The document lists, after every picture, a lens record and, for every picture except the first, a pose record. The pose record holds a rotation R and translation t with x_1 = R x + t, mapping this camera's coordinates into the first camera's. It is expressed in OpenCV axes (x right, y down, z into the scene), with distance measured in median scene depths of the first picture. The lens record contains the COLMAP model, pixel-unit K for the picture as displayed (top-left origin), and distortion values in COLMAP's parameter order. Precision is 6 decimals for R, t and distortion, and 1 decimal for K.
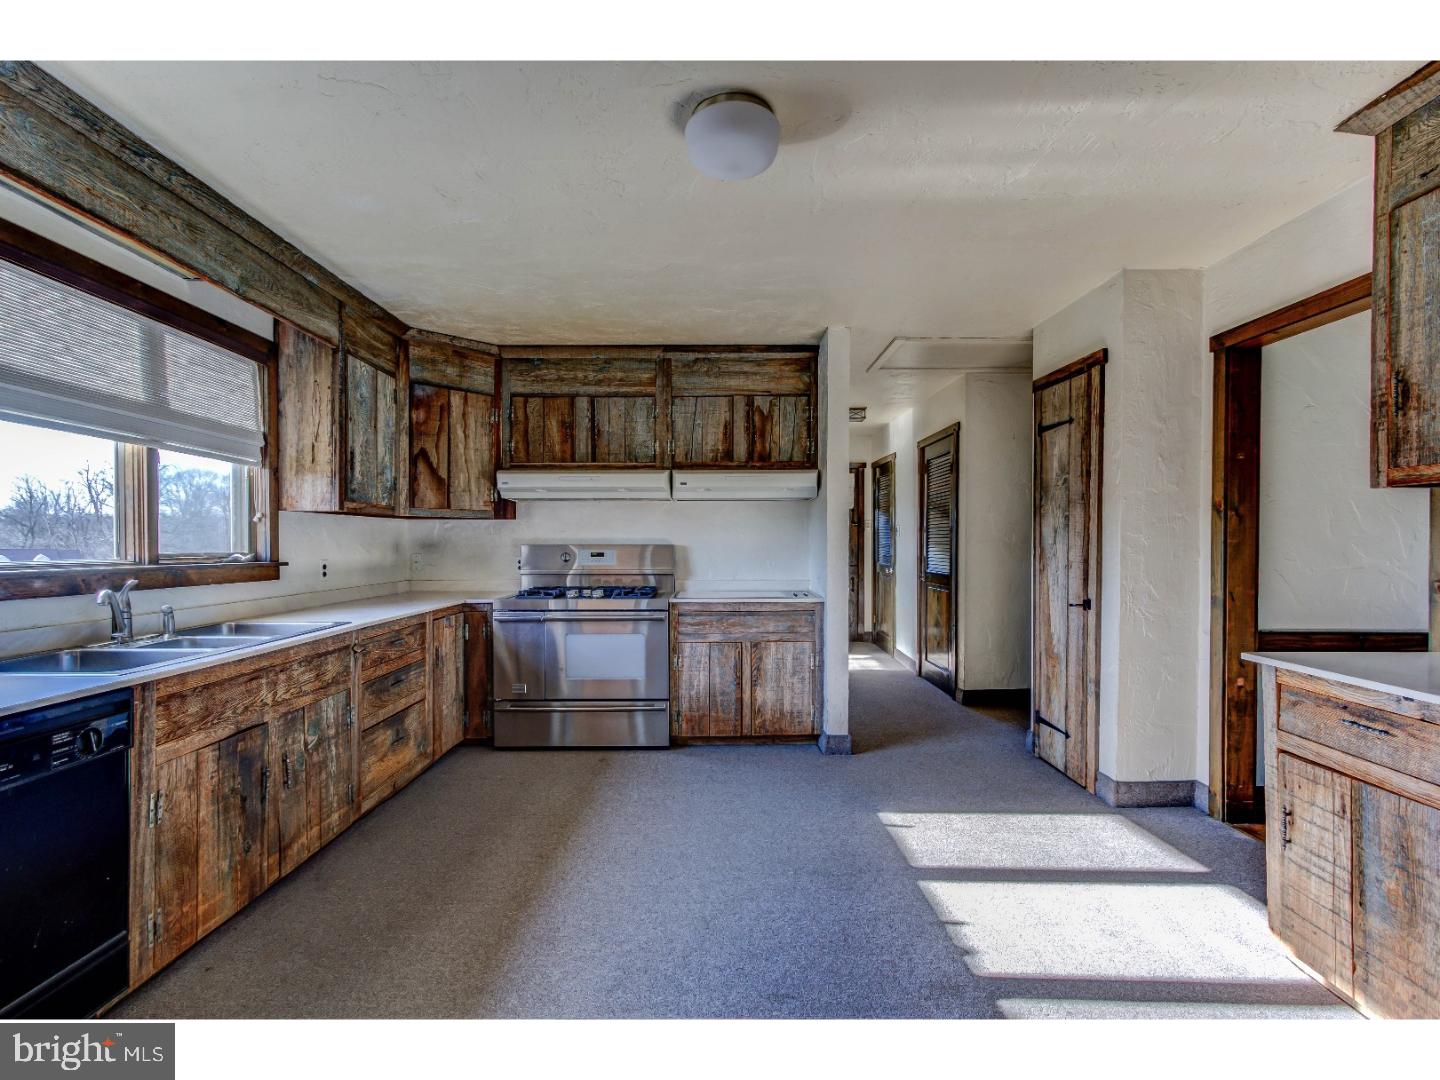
lens RADIAL K [[656.4, 0, 718.1], [0, 656.4, 546.7], [0, 0, 1]] dist [-0.000616, 0.005341]
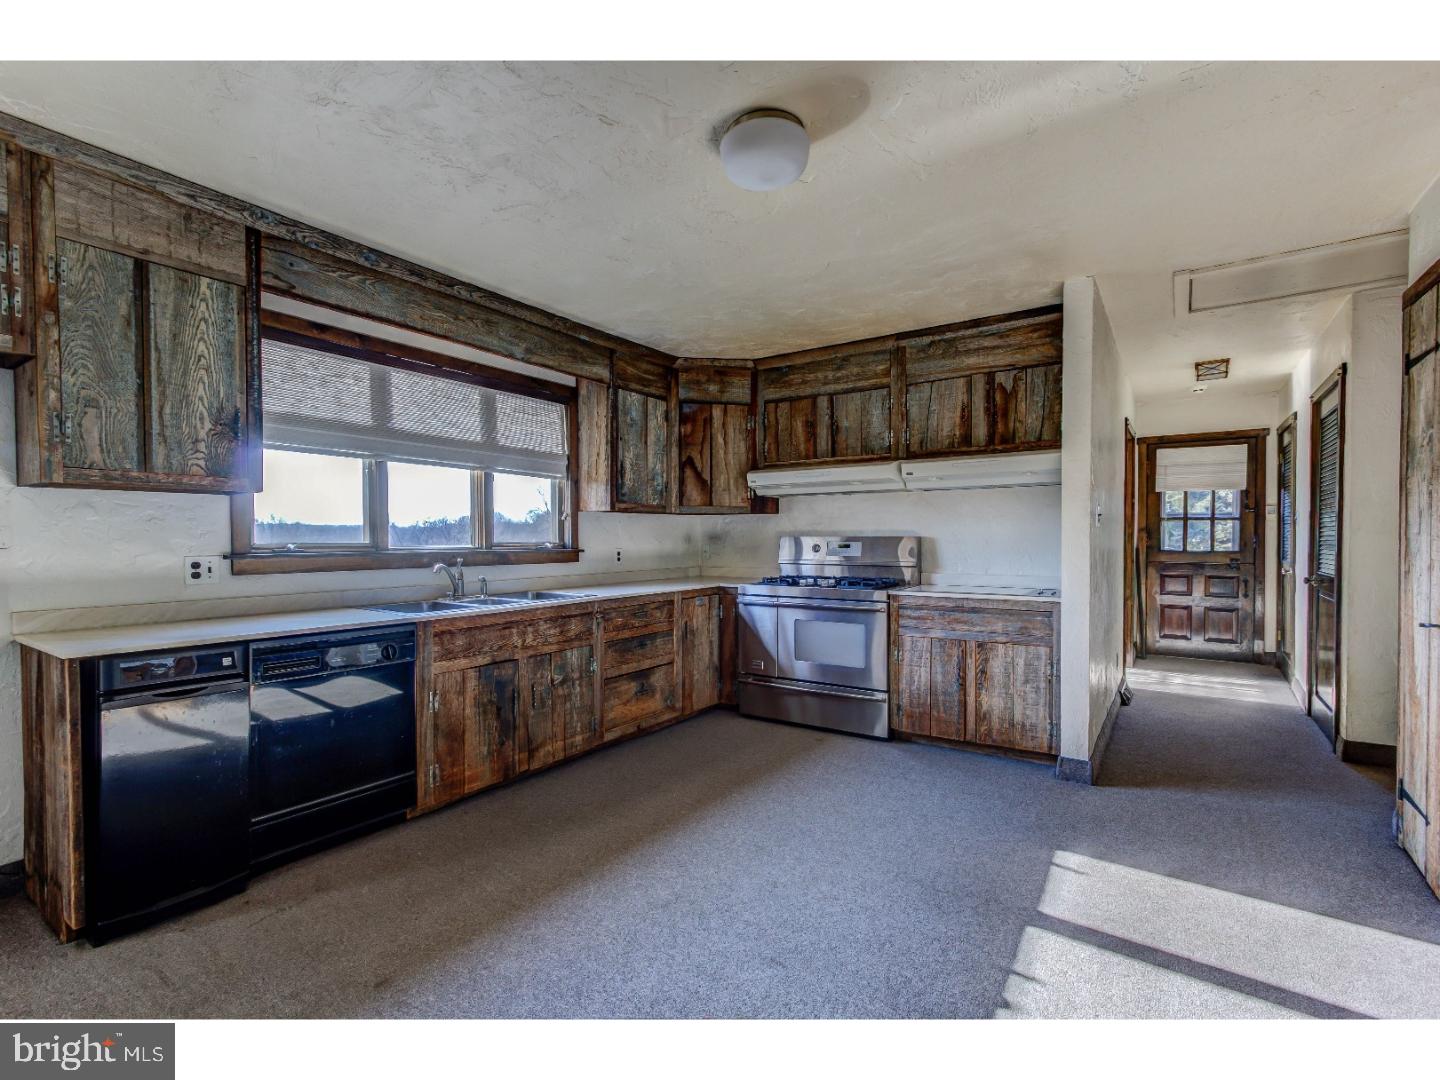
lens RADIAL K [[656.4, 0, 722.2], [0, 656.4, 546.6], [0, 0, 1]] dist [-0.000616, 0.005341]
pose [[0.826557, 0.007267, -0.562806, 0.301431], [-0.001576, 0.999943, 0.010597, 0.002807], [0.562851, -0.007872, 0.826521, 0.041600]]
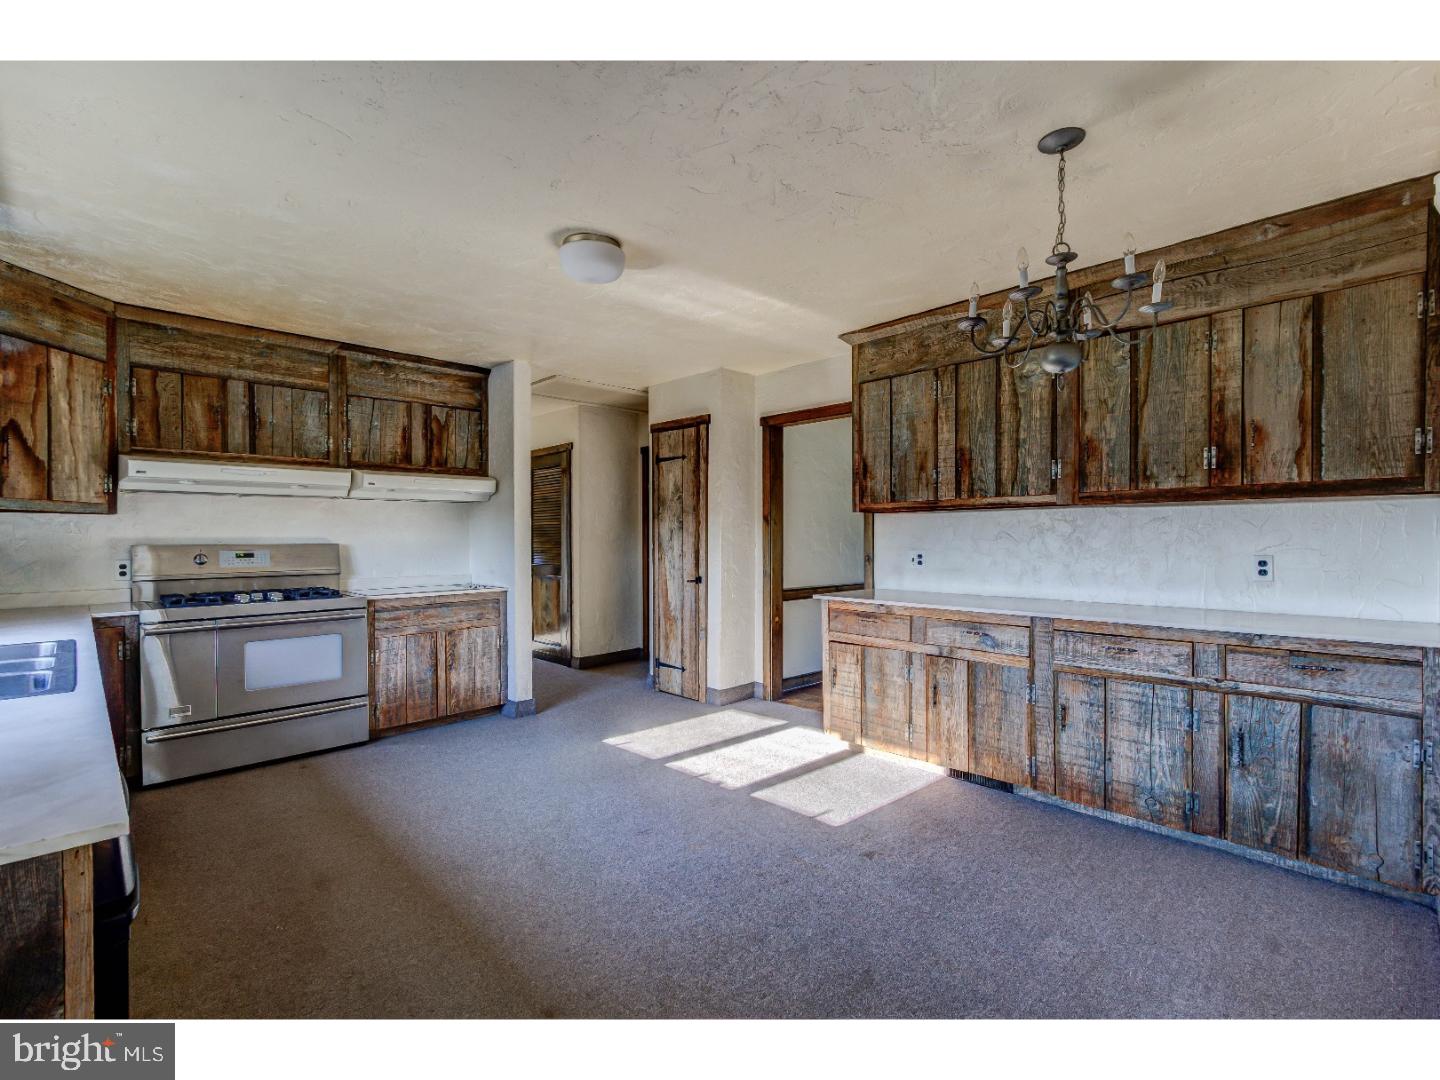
lens RADIAL K [[656.4, 0, 704.5], [0, 656.4, 546.4], [0, 0, 1]] dist [-0.000616, 0.005341]
pose [[0.737659, -0.011862, 0.675069, -0.408999], [0.010577, 0.999926, 0.006012, 0.001102], [-0.675091, 0.002705, 0.737730, -0.118890]]
